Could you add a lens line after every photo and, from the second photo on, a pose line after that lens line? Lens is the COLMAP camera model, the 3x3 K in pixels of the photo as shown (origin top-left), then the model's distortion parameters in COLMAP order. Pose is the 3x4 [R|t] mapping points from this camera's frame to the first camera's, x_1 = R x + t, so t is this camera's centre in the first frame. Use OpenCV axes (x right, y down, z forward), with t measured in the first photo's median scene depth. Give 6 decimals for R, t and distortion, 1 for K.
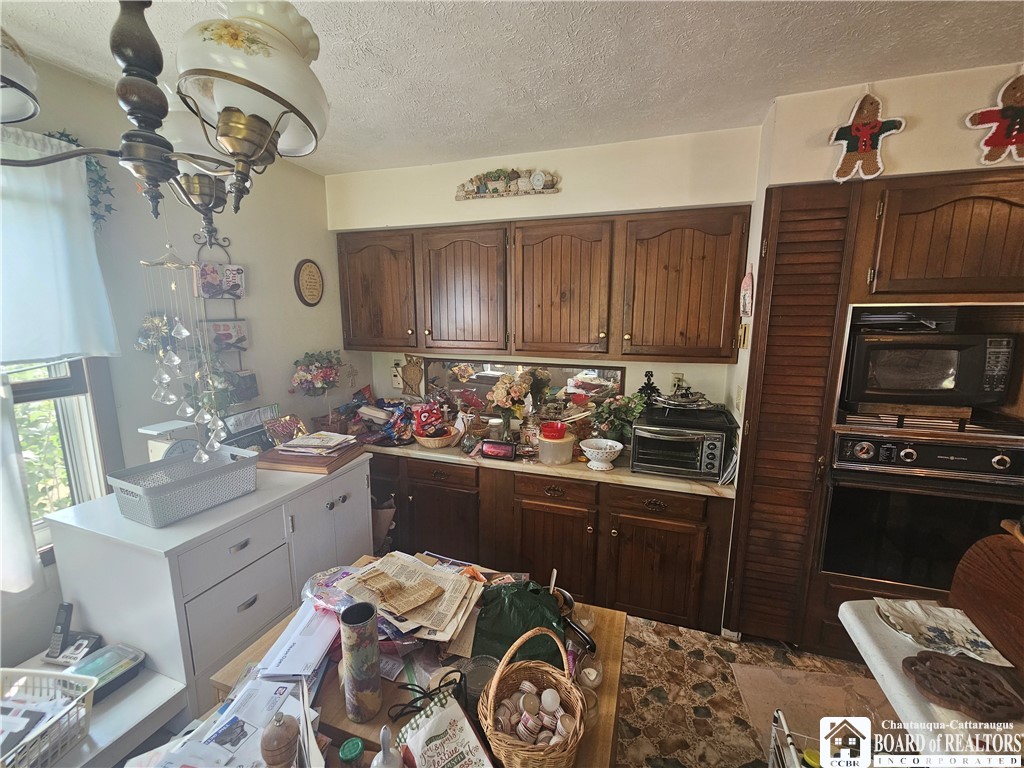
lens RADIAL K [[416.0, 0, 522.1], [0, 416.0, 381.2], [0, 0, 1]] dist [-0.001660, -0.000393]
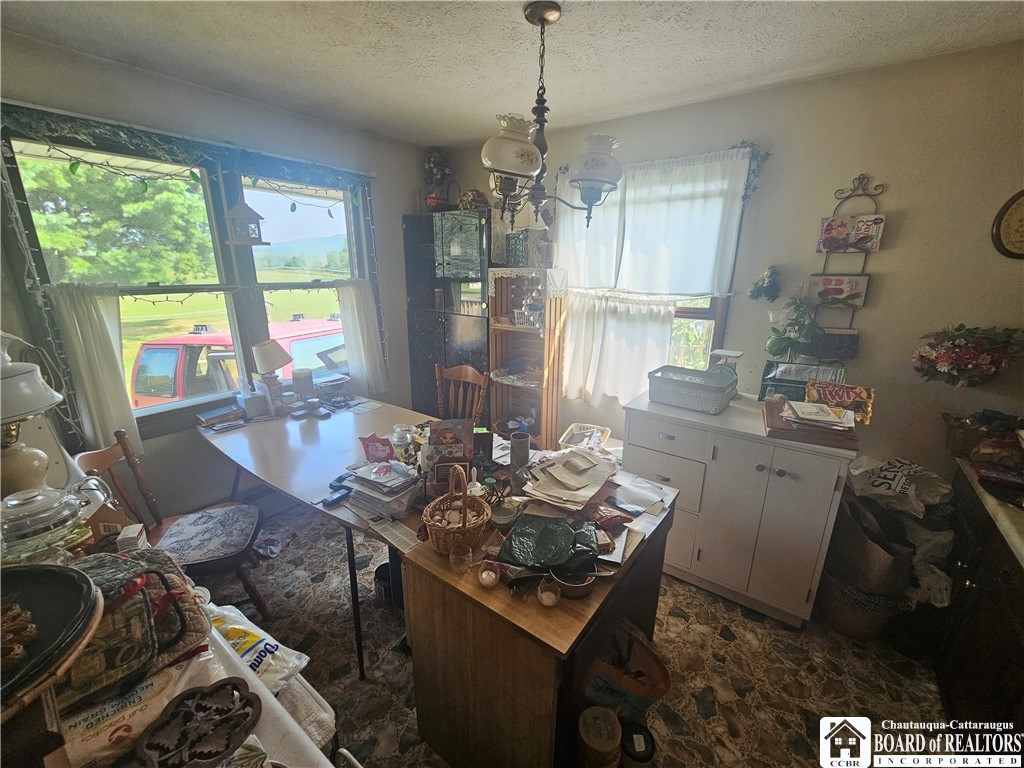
lens RADIAL K [[416.0, 0, 511.8], [0, 416.0, 382.8], [0, 0, 1]] dist [-0.001660, -0.000393]
pose [[-0.305117, 0.251063, -0.918624, 0.515797], [-0.160628, 0.937234, 0.309501, -0.087556], [0.938670, 0.241991, -0.245638, 0.577271]]
